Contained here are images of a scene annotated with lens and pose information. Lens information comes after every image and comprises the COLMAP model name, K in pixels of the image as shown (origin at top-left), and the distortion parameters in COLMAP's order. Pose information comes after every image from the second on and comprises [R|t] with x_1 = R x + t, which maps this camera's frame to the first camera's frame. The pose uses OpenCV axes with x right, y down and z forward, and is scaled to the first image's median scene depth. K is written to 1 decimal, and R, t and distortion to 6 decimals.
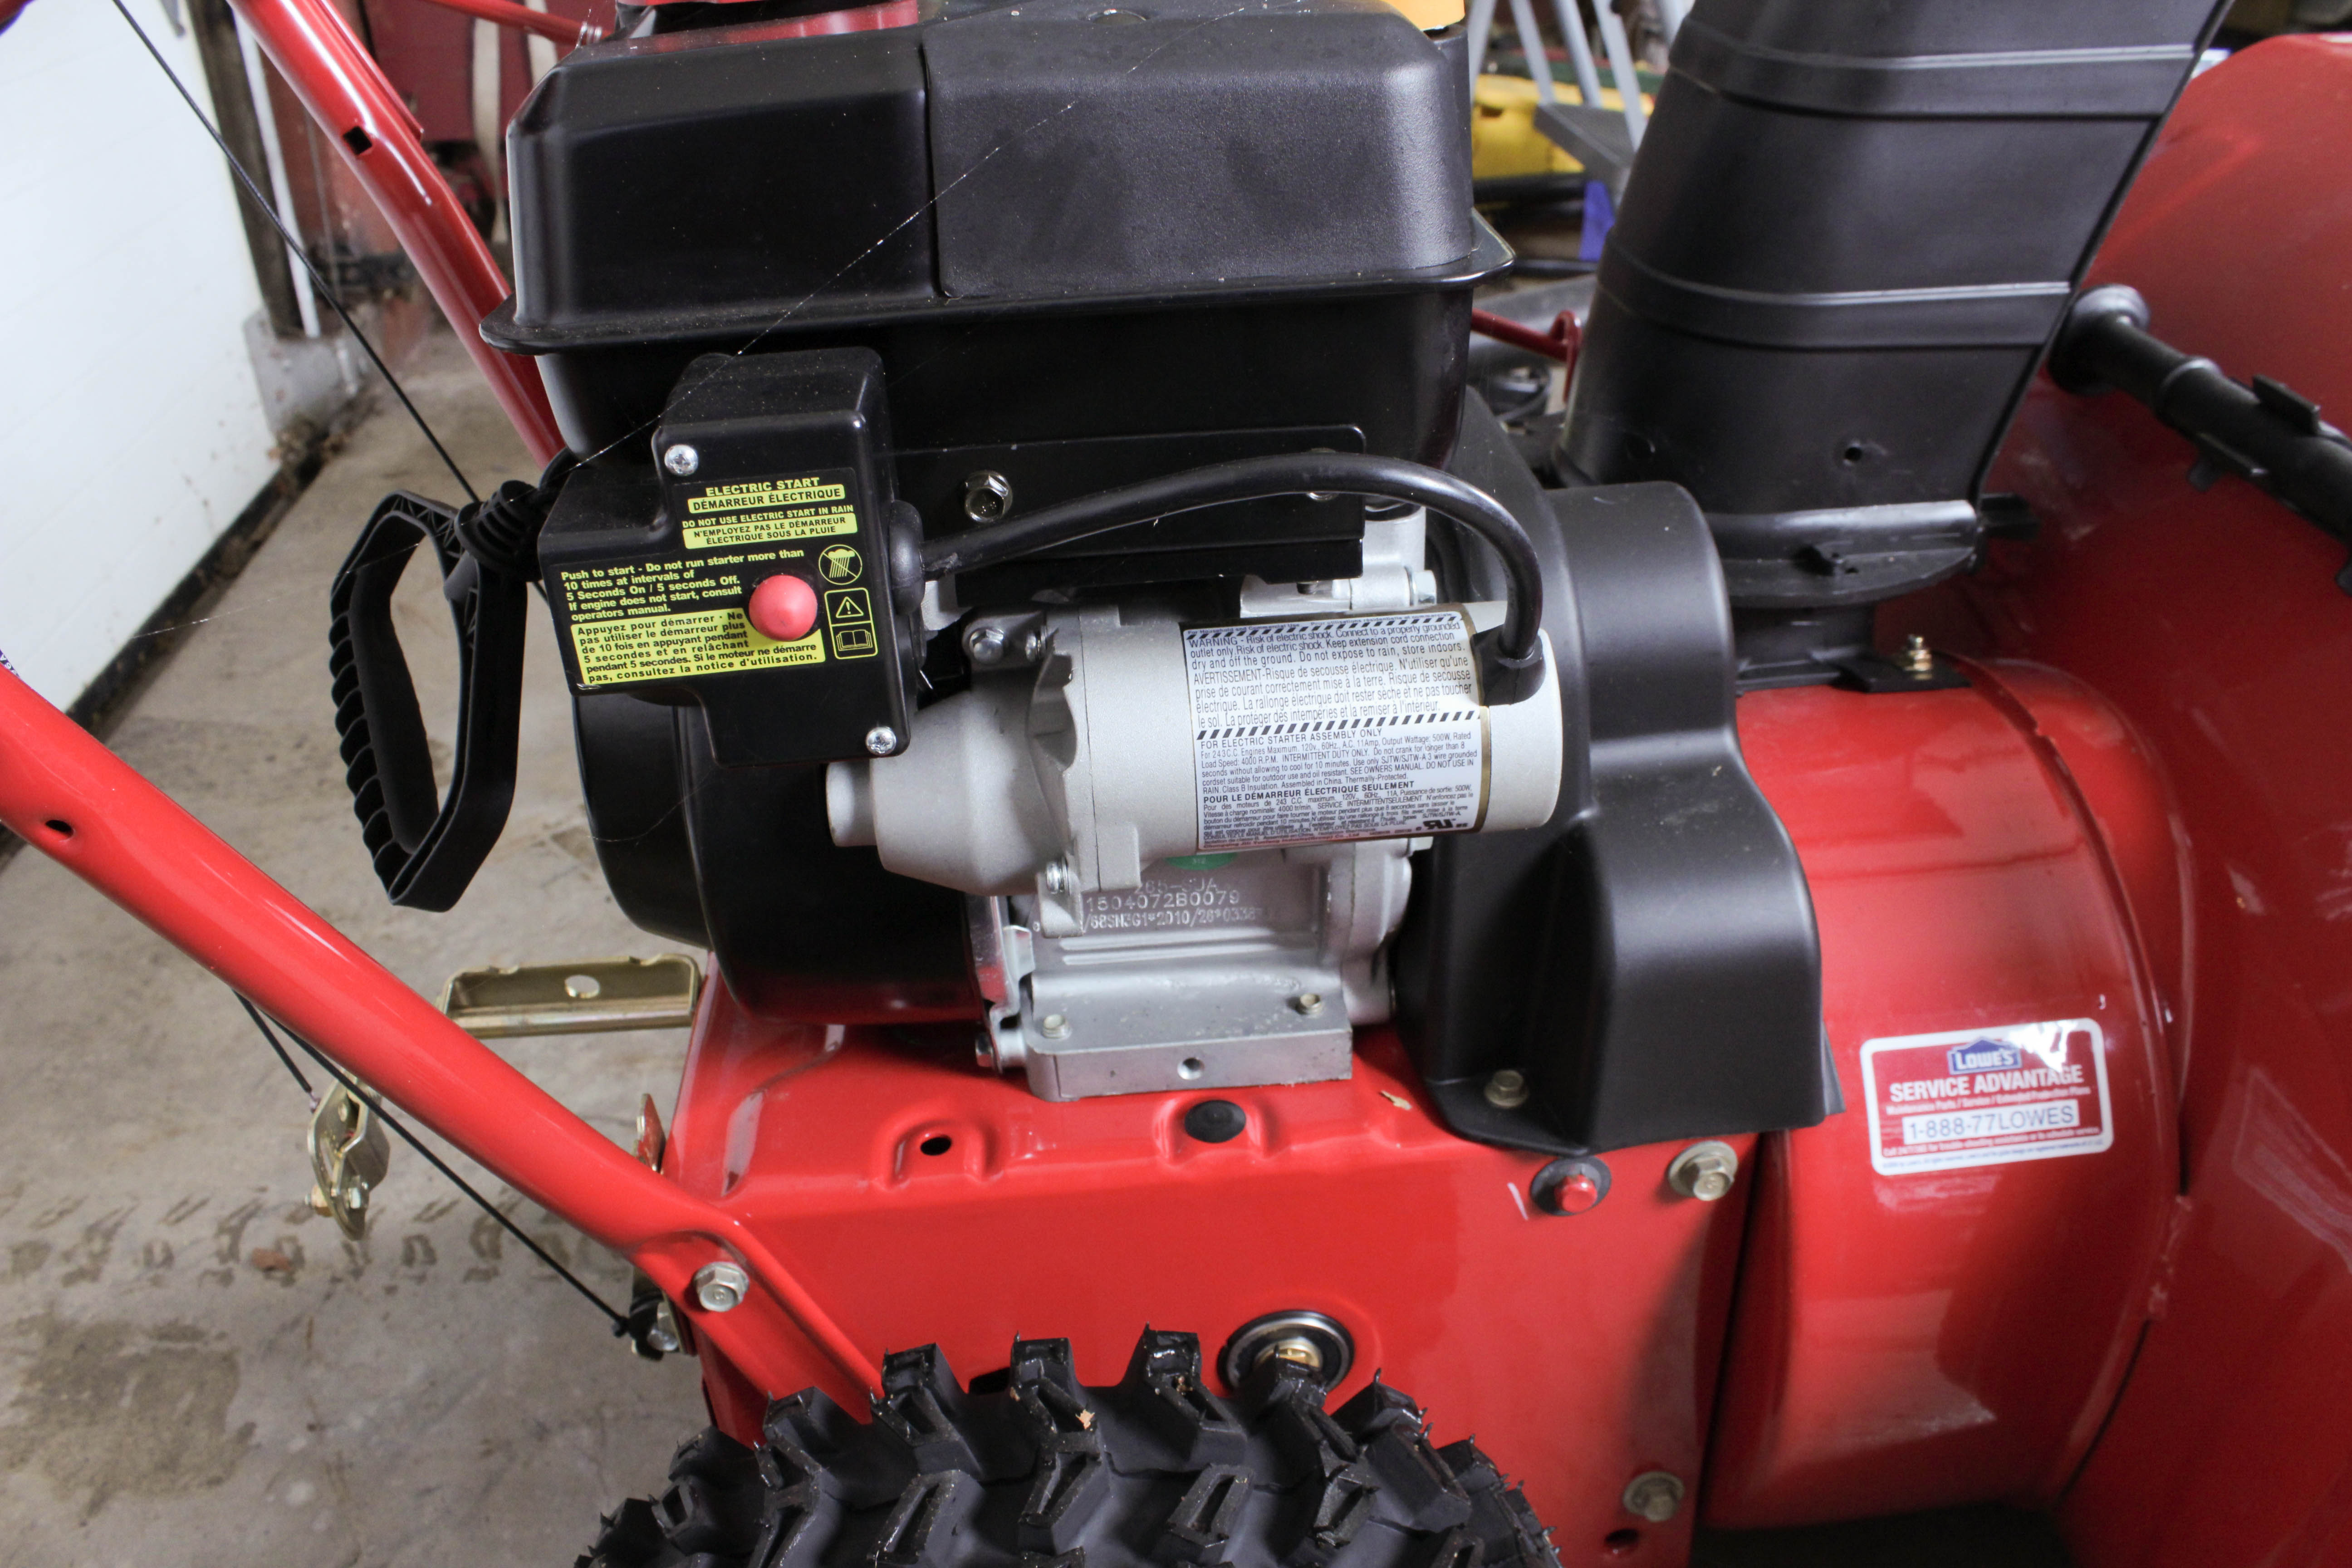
lens RADIAL K [[1924.3, 0, 1176.2], [0, 1924.3, 777.7], [0, 0, 1]] dist [-0.163972, 0.137167]
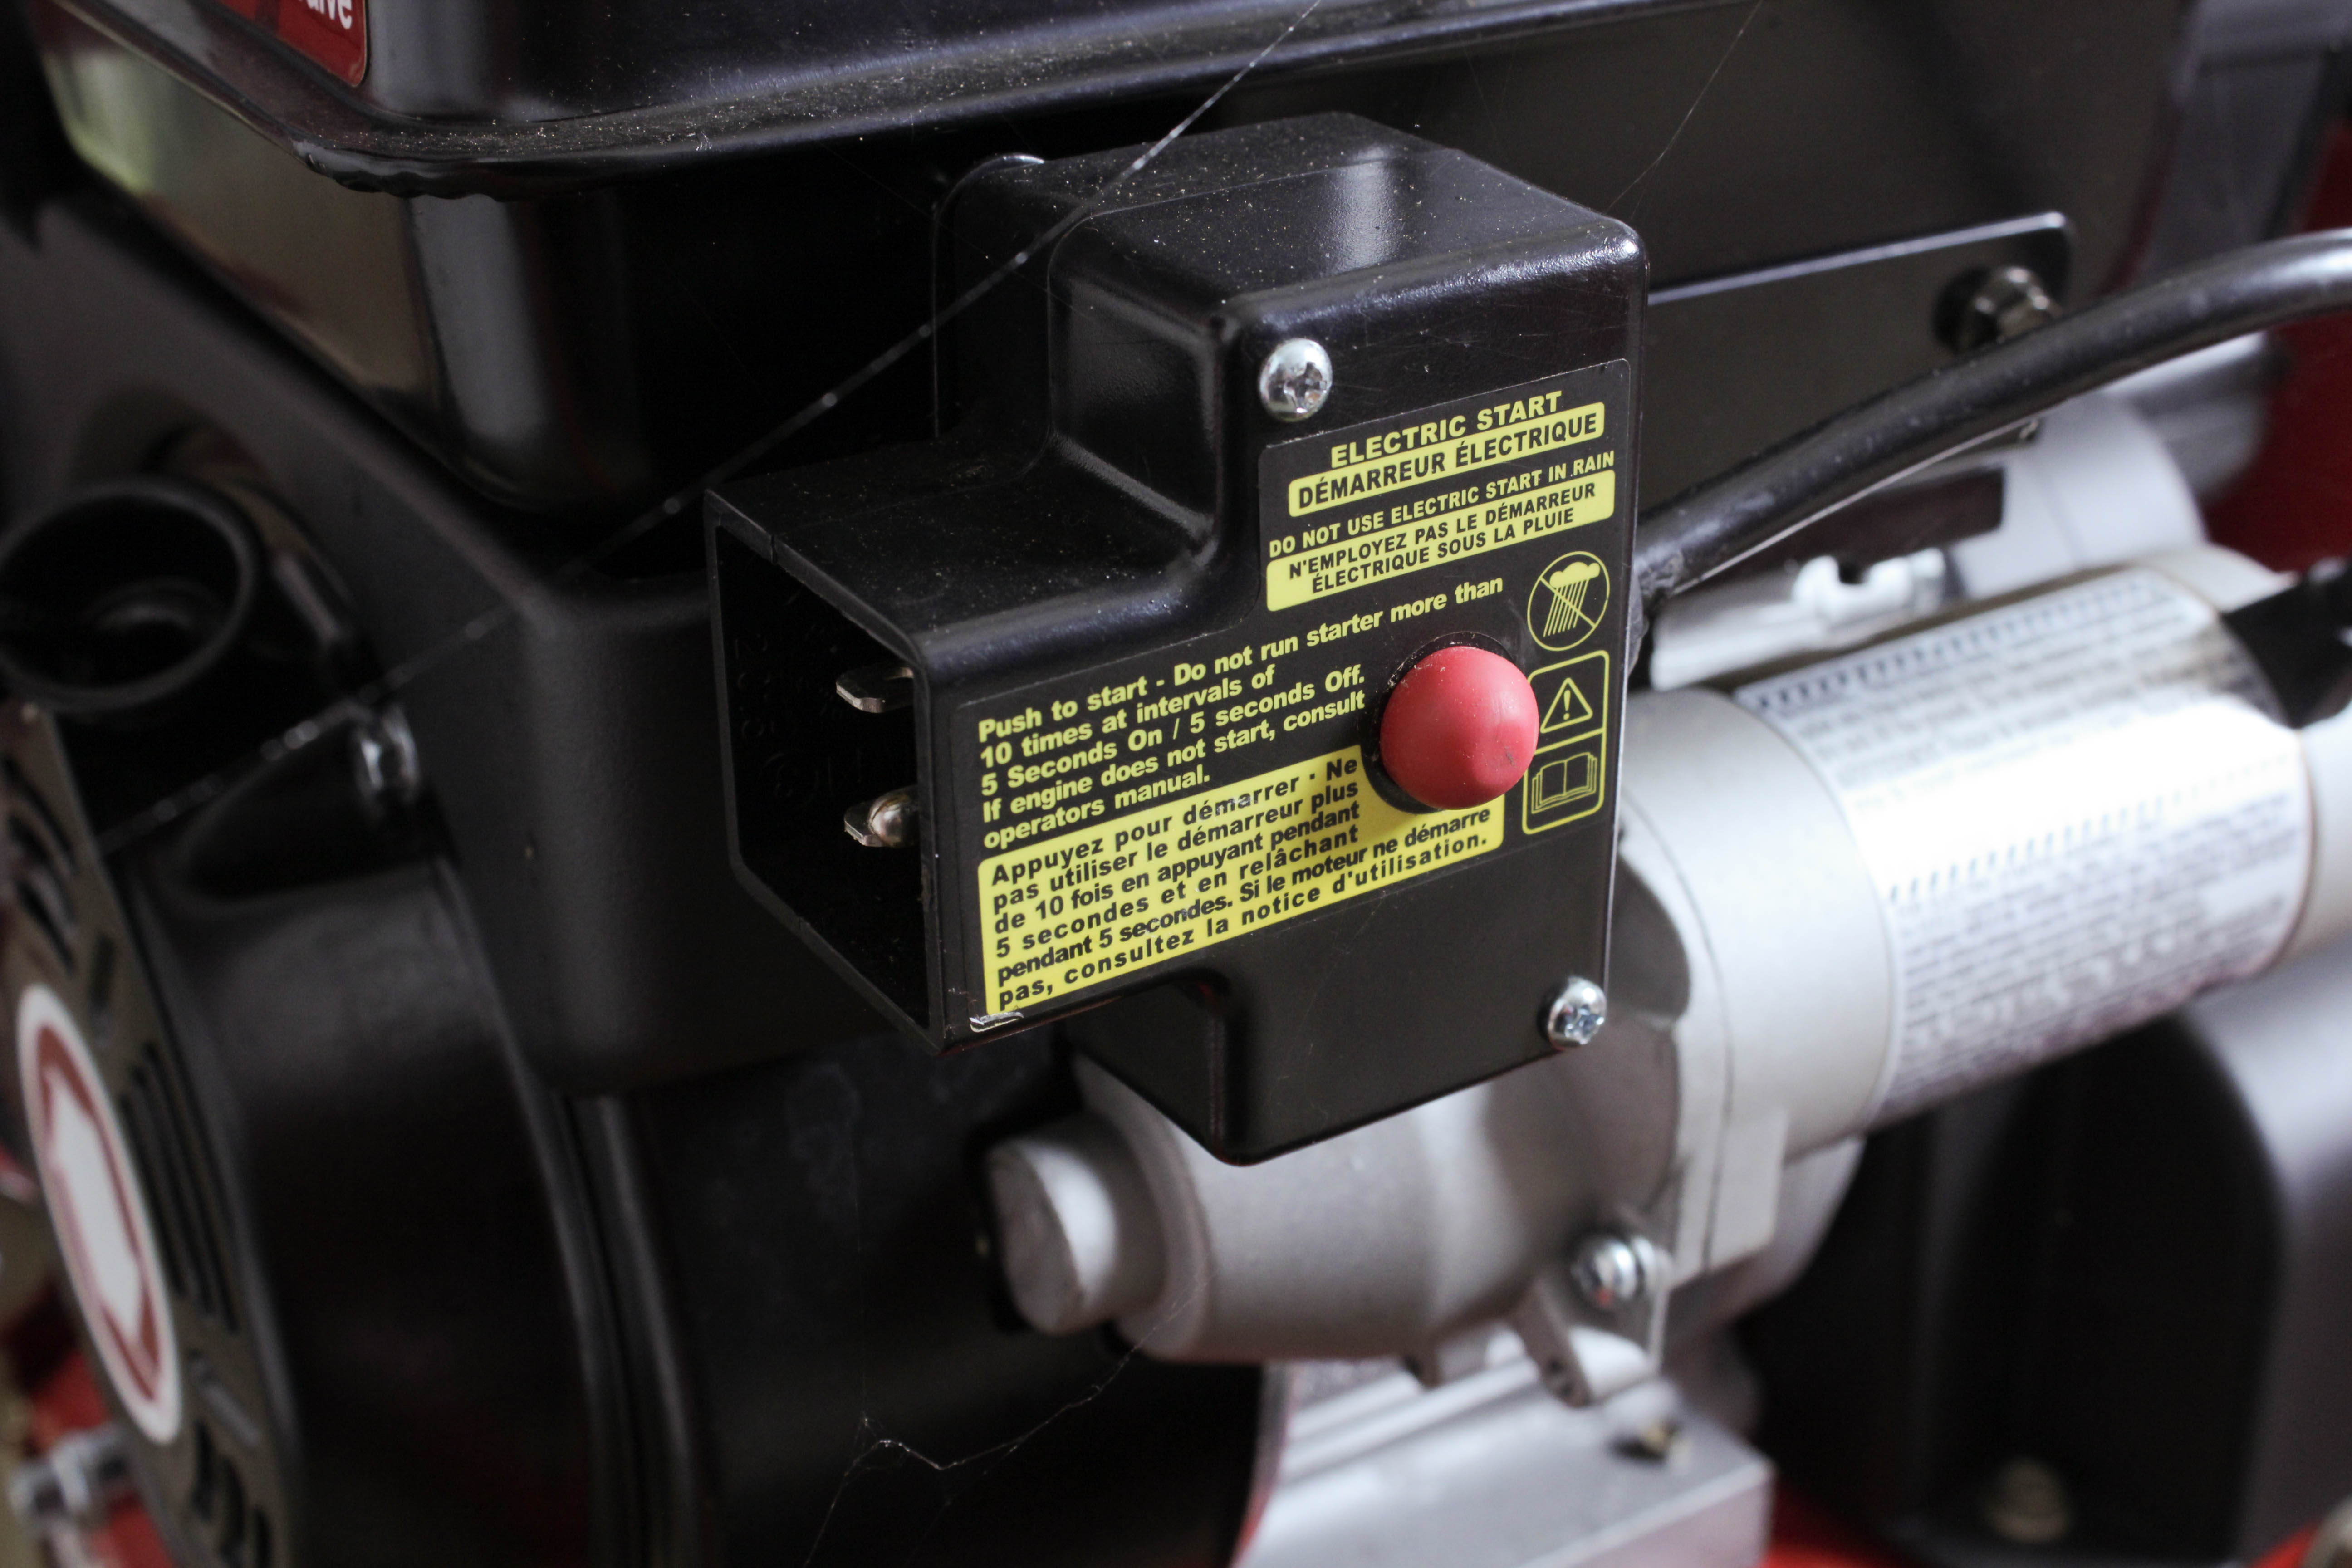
lens RADIAL K [[3231.7, 0, 1175.9], [0, 3231.7, 783.3], [0, 0, 1]] dist [-0.007593, 0.000000]
pose [[0.881712, -0.170256, 0.439996, -0.566373], [0.207638, 0.977473, -0.037855, -0.063822], [-0.423639, 0.124737, 0.897202, 0.409673]]
